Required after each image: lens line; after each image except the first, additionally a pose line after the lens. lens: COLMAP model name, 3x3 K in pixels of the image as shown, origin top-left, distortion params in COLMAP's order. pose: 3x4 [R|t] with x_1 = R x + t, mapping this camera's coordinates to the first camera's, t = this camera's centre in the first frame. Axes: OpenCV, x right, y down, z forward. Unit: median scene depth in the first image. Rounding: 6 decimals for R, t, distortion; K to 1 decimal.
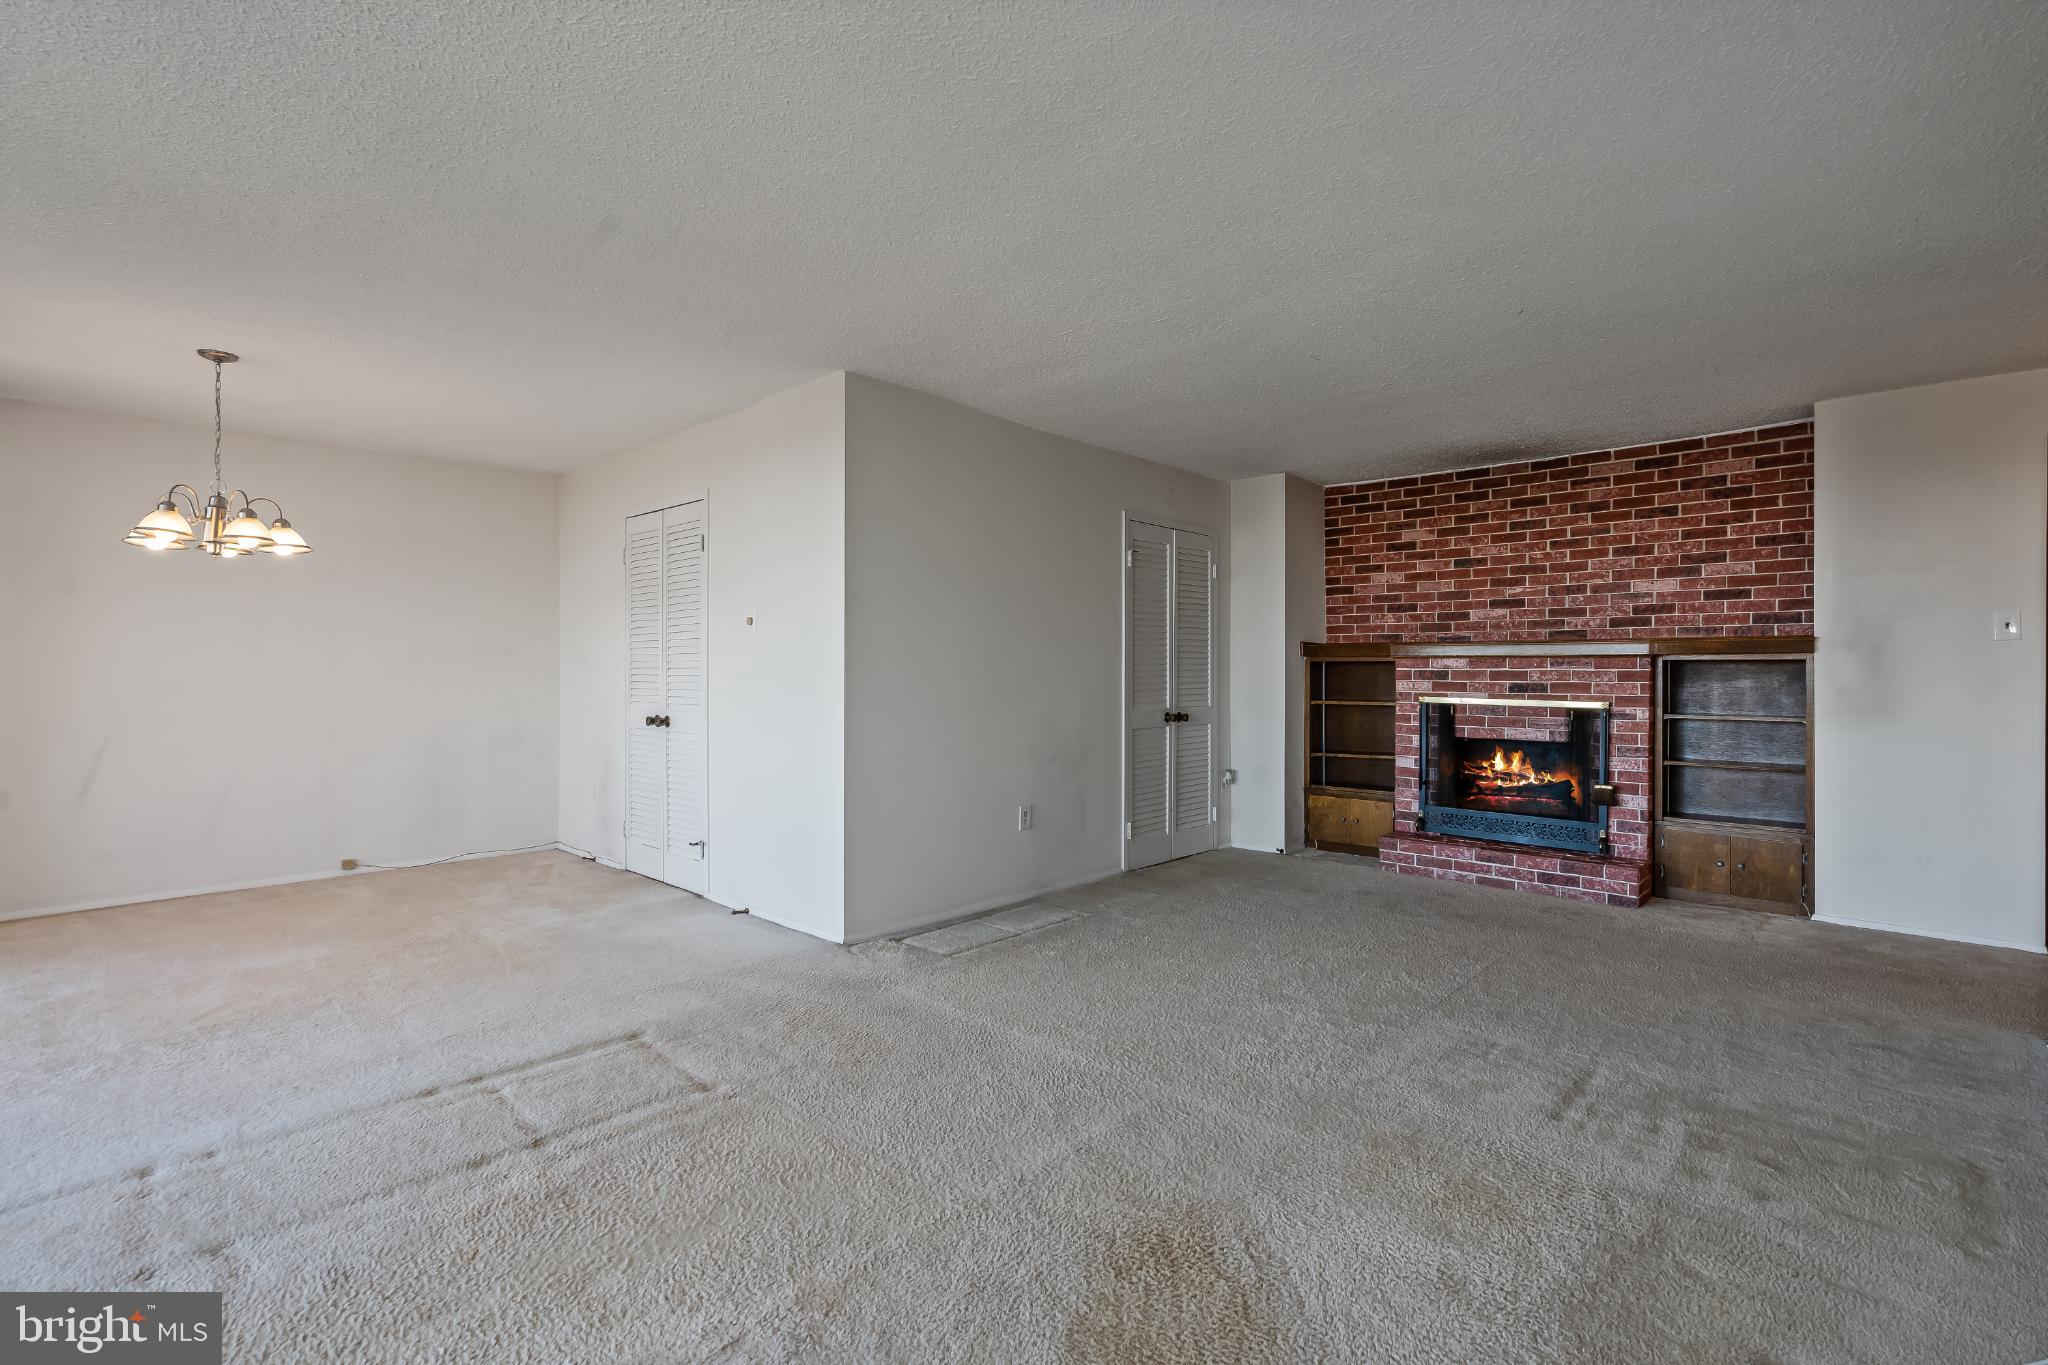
lens RADIAL K [[958.5, 0, 1017.1], [0, 958.5, 672.1], [0, 0, 1]] dist [-0.000846, -0.000068]
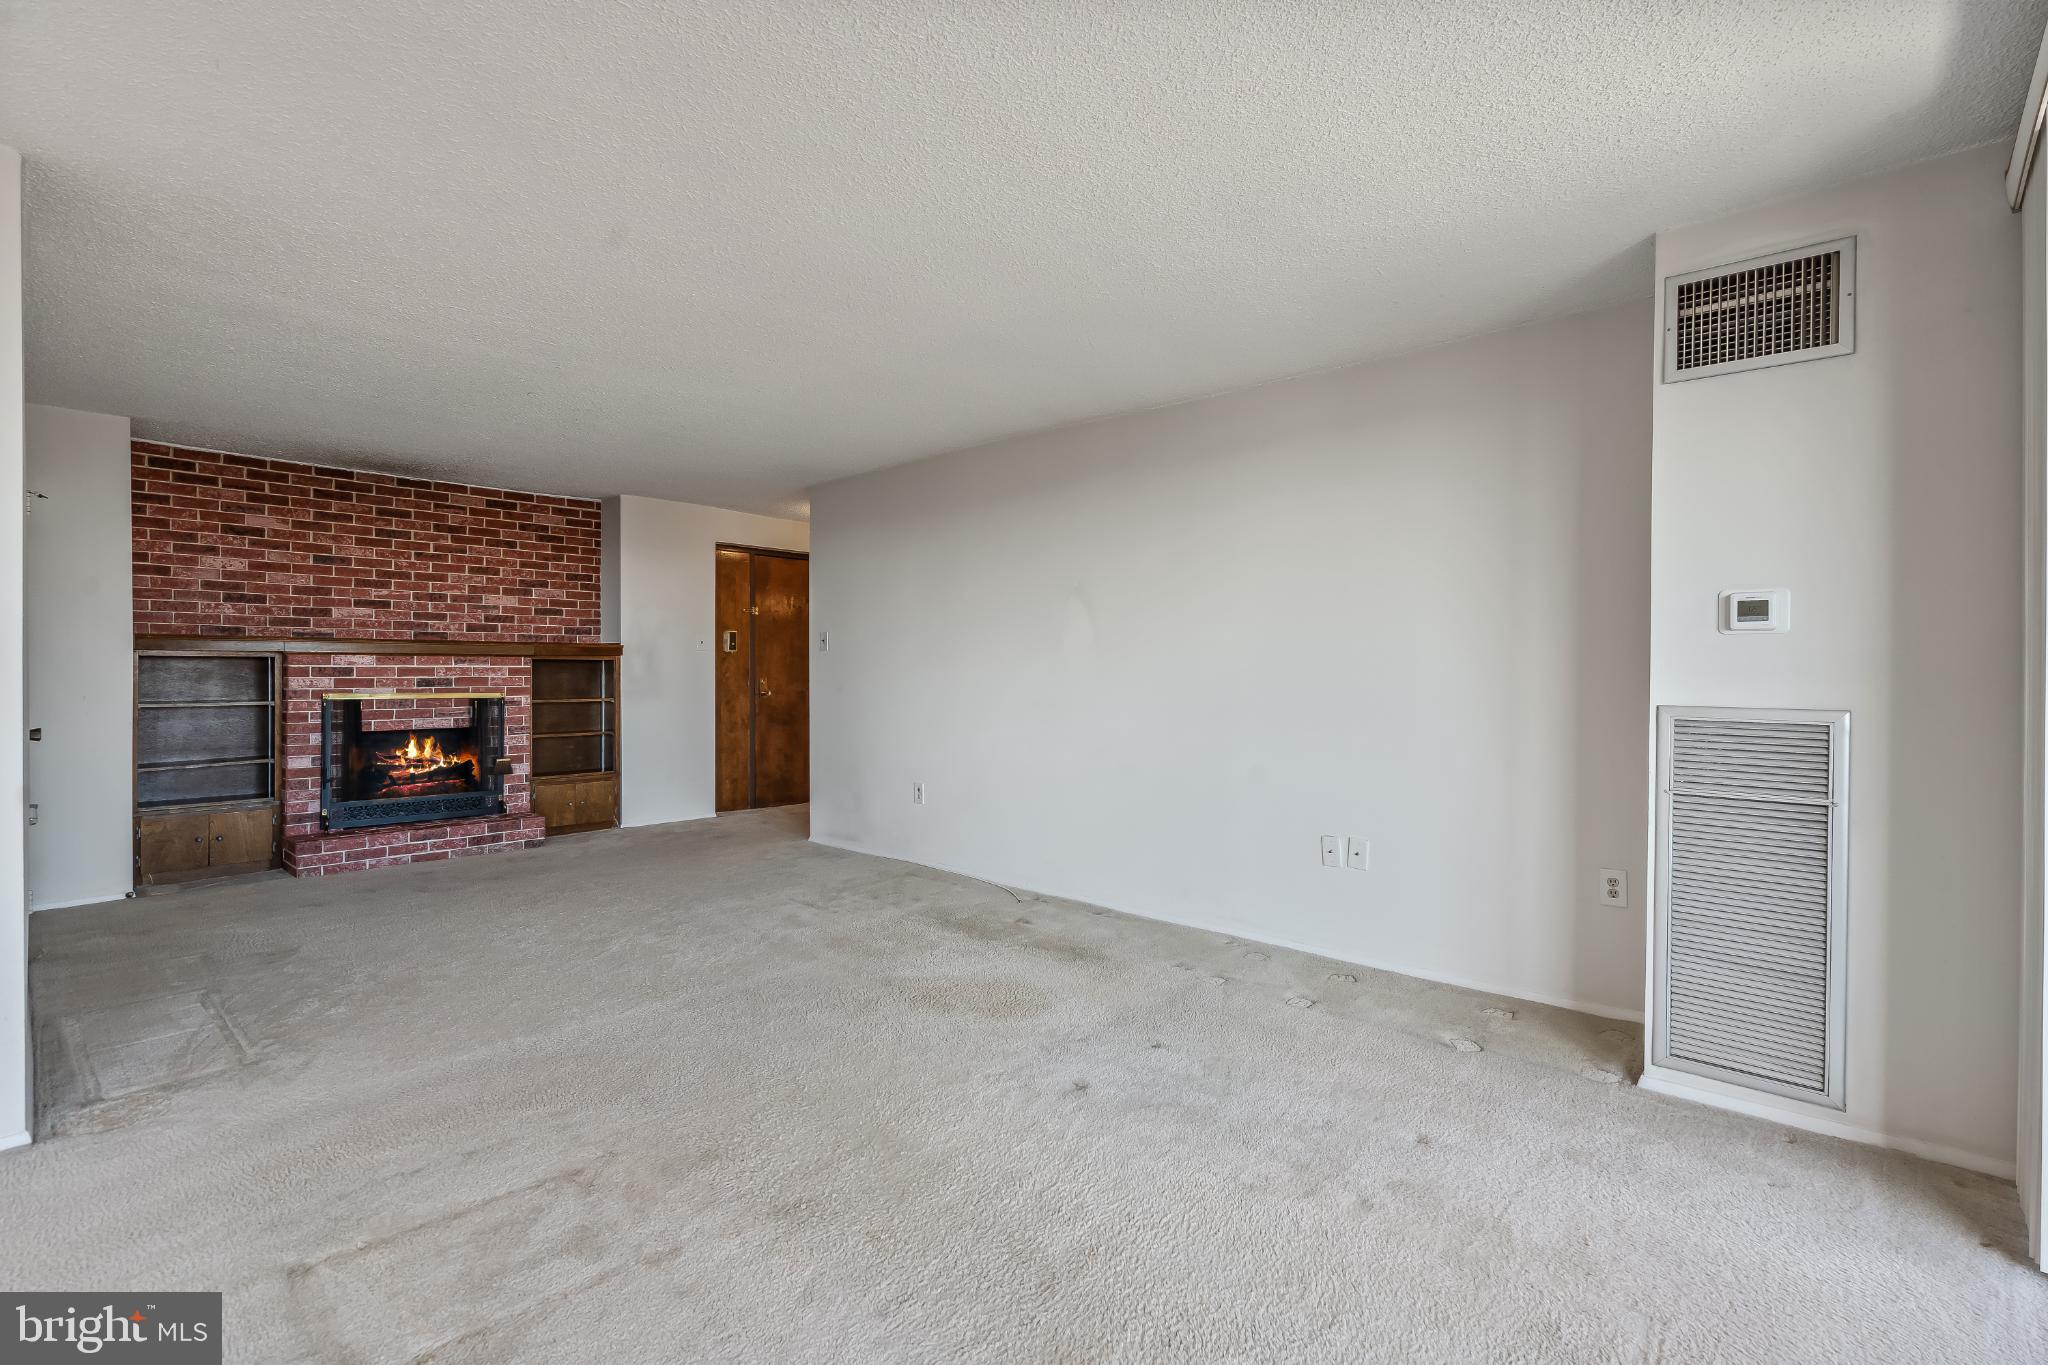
lens RADIAL K [[958.5, 0, 1017.1], [0, 958.5, 672.1], [0, 0, 1]] dist [-0.000846, -0.000068]
pose [[-0.025011, -0.006970, 0.999663, -0.602751], [-0.001204, 0.999975, 0.006942, -0.004283], [-0.999686, -0.001030, -0.025018, 0.326778]]
